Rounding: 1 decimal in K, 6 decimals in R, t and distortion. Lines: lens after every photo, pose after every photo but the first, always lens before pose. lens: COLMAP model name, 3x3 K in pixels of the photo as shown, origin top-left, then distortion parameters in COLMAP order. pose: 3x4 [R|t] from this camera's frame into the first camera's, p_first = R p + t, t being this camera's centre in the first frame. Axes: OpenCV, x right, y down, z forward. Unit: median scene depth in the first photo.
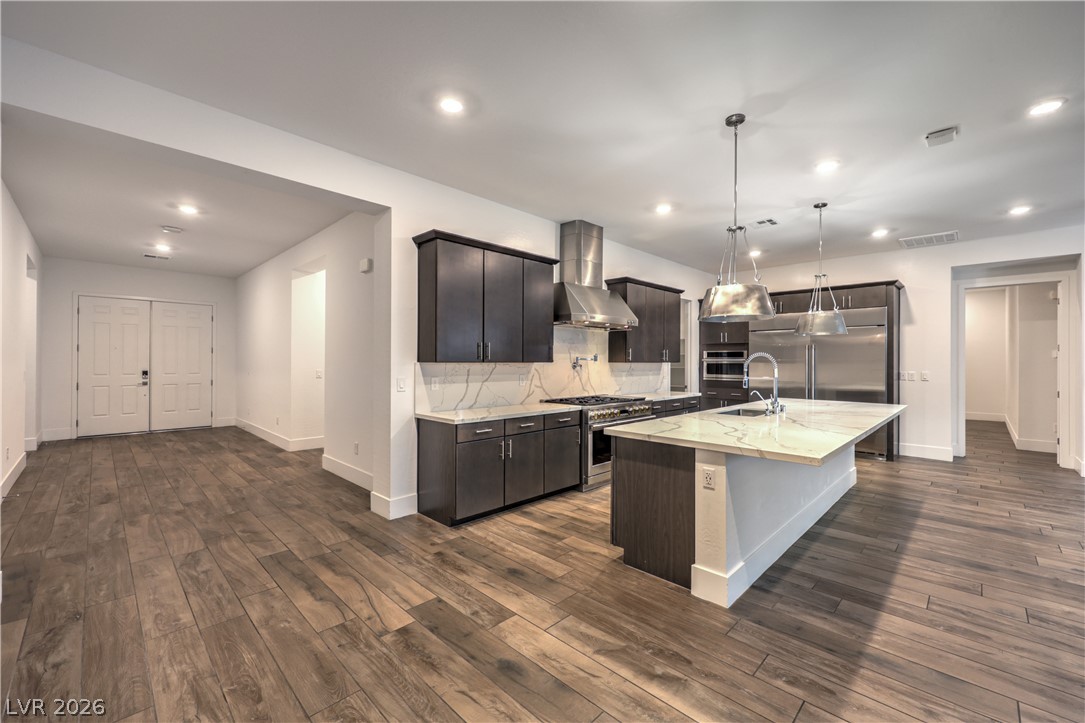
lens RADIAL K [[440.4, 0, 551.2], [0, 440.4, 360.9], [0, 0, 1]] dist [0.001626, 0.000050]
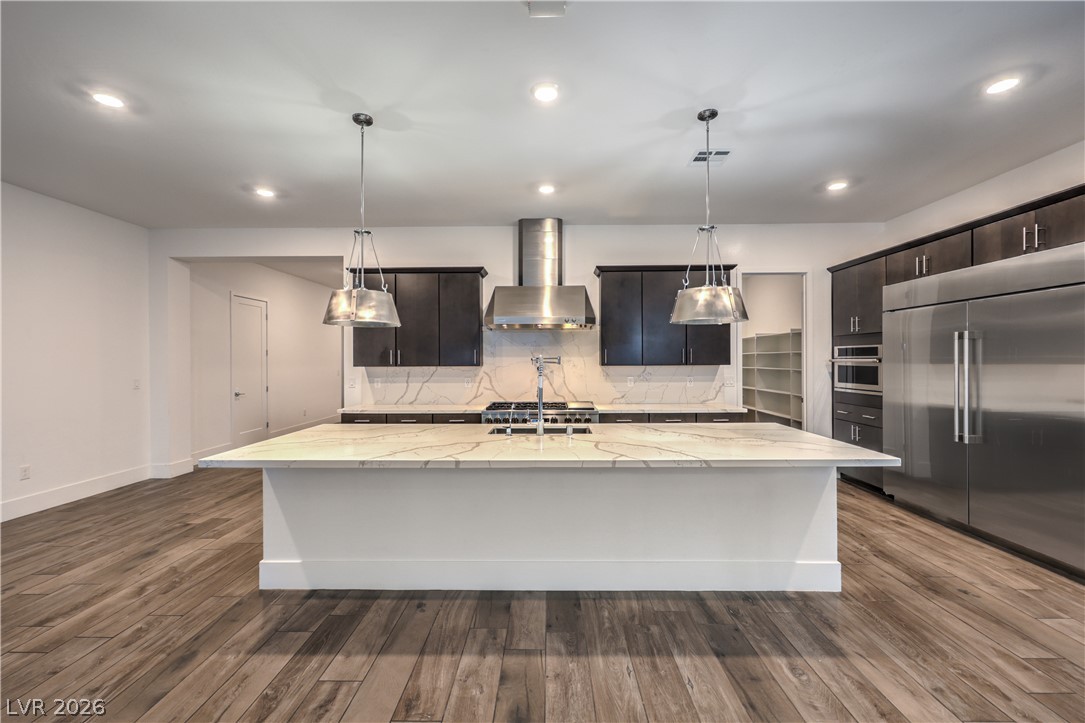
lens RADIAL K [[453.5, 0, 542.5], [0, 453.5, 361.5], [0, 0, 1]] dist [0.000588, 0.000210]
pose [[0.681841, -0.003061, -0.731494, 1.088568], [0.007388, 0.999969, 0.002703, -0.010945], [0.731463, -0.007247, 0.681843, 0.464034]]
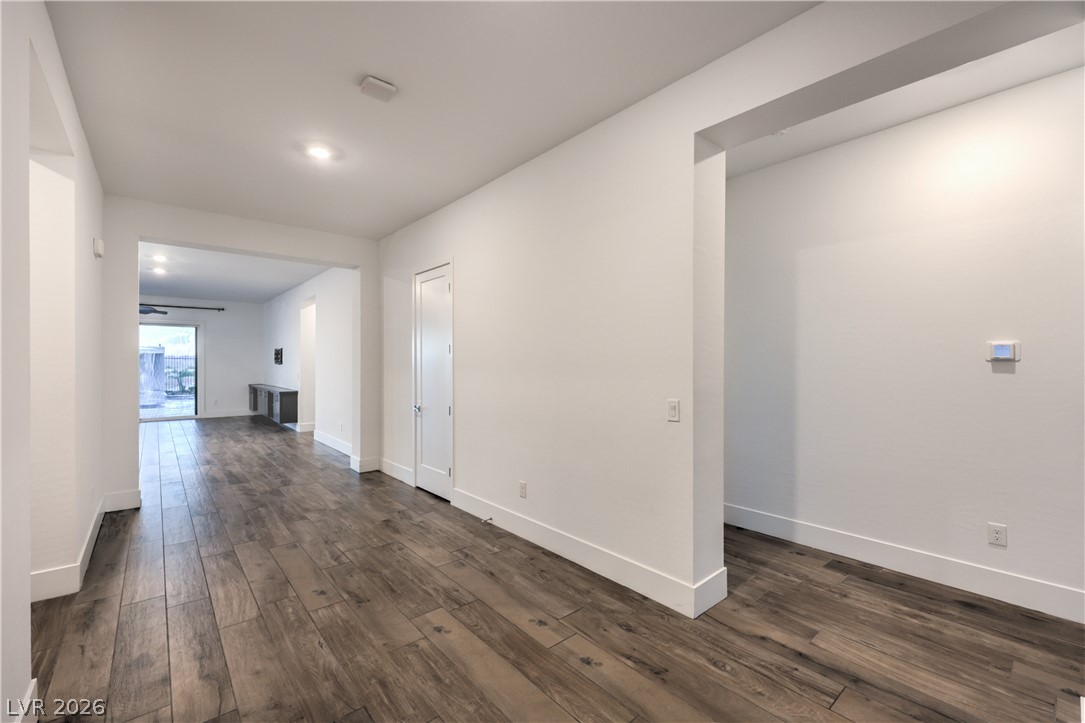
lens RADIAL K [[445.7, 0, 549.5], [0, 445.7, 365.2], [0, 0, 1]] dist [0.001319, 0.000269]
pose [[-0.997170, -0.001342, 0.075165, -1.560960], [-0.001061, 0.999992, 0.003778, -0.019935], [-0.075169, 0.003688, -0.997164, 2.102537]]
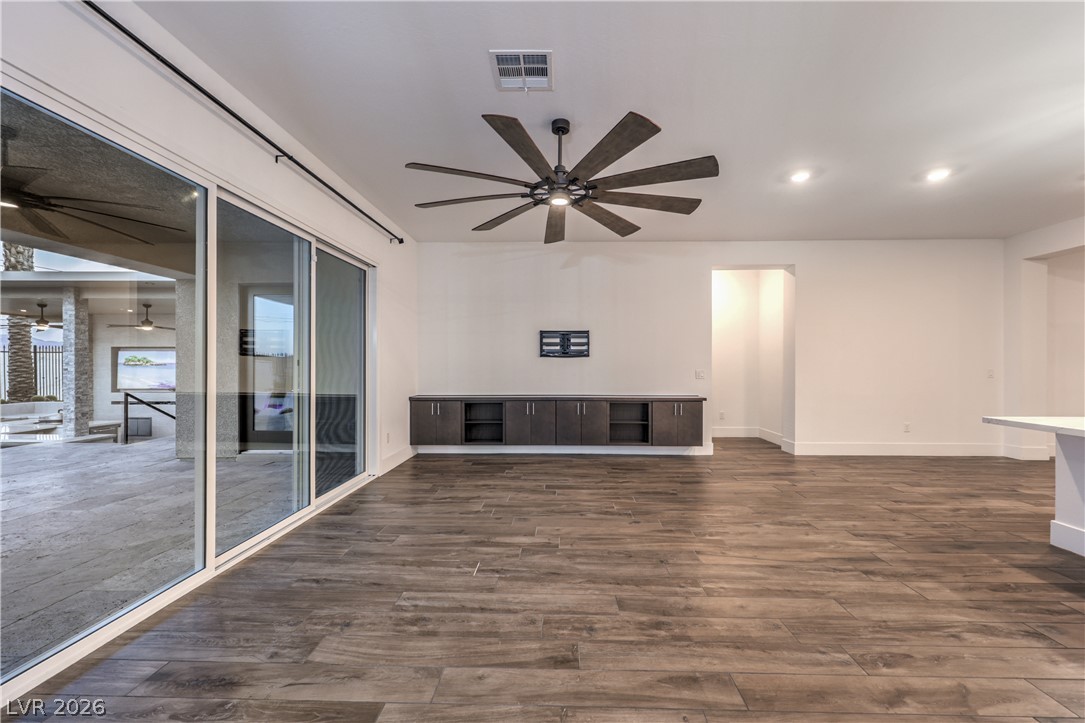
lens RADIAL K [[440.4, 0, 551.2], [0, 440.4, 360.9], [0, 0, 1]] dist [0.001626, 0.000050]
pose [[-0.738869, -0.007540, -0.673807, 1.472202], [-0.001144, 0.999950, -0.009936, 0.024908], [0.673848, -0.006571, -0.738841, 0.608109]]
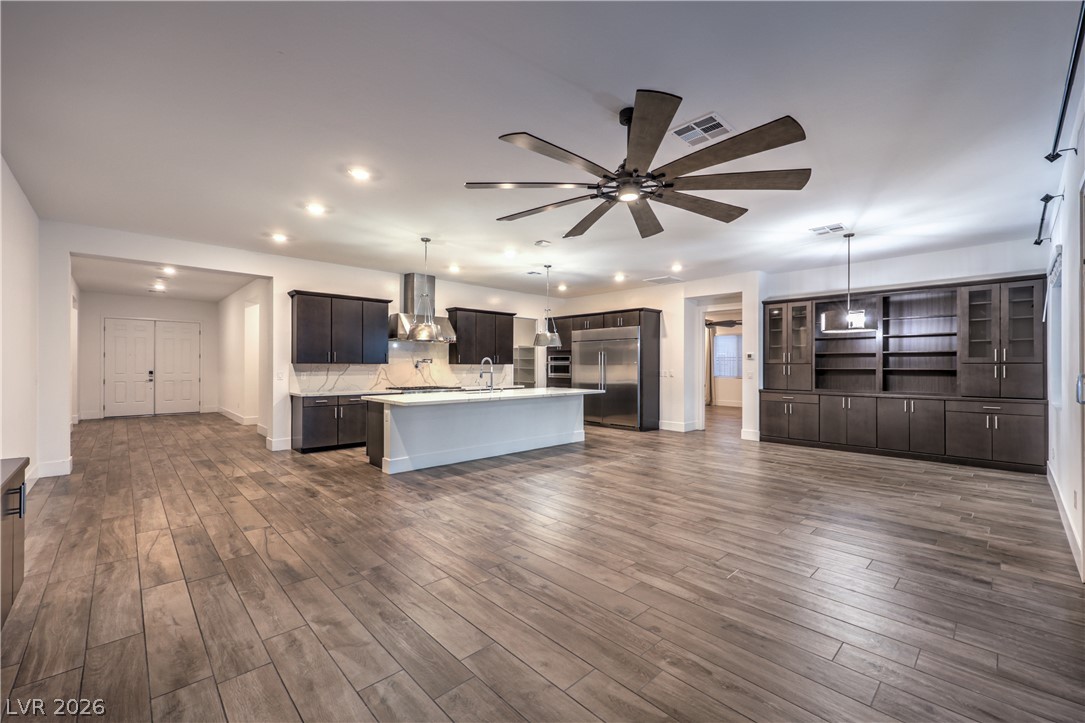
lens RADIAL K [[445.7, 0, 549.5], [0, 445.7, 365.2], [0, 0, 1]] dist [0.001319, 0.000269]
pose [[0.999340, -0.000262, -0.036312, 0.801938], [0.000273, 1.000000, 0.000313, 0.009902], [0.036311, -0.000323, 0.999340, -0.750074]]
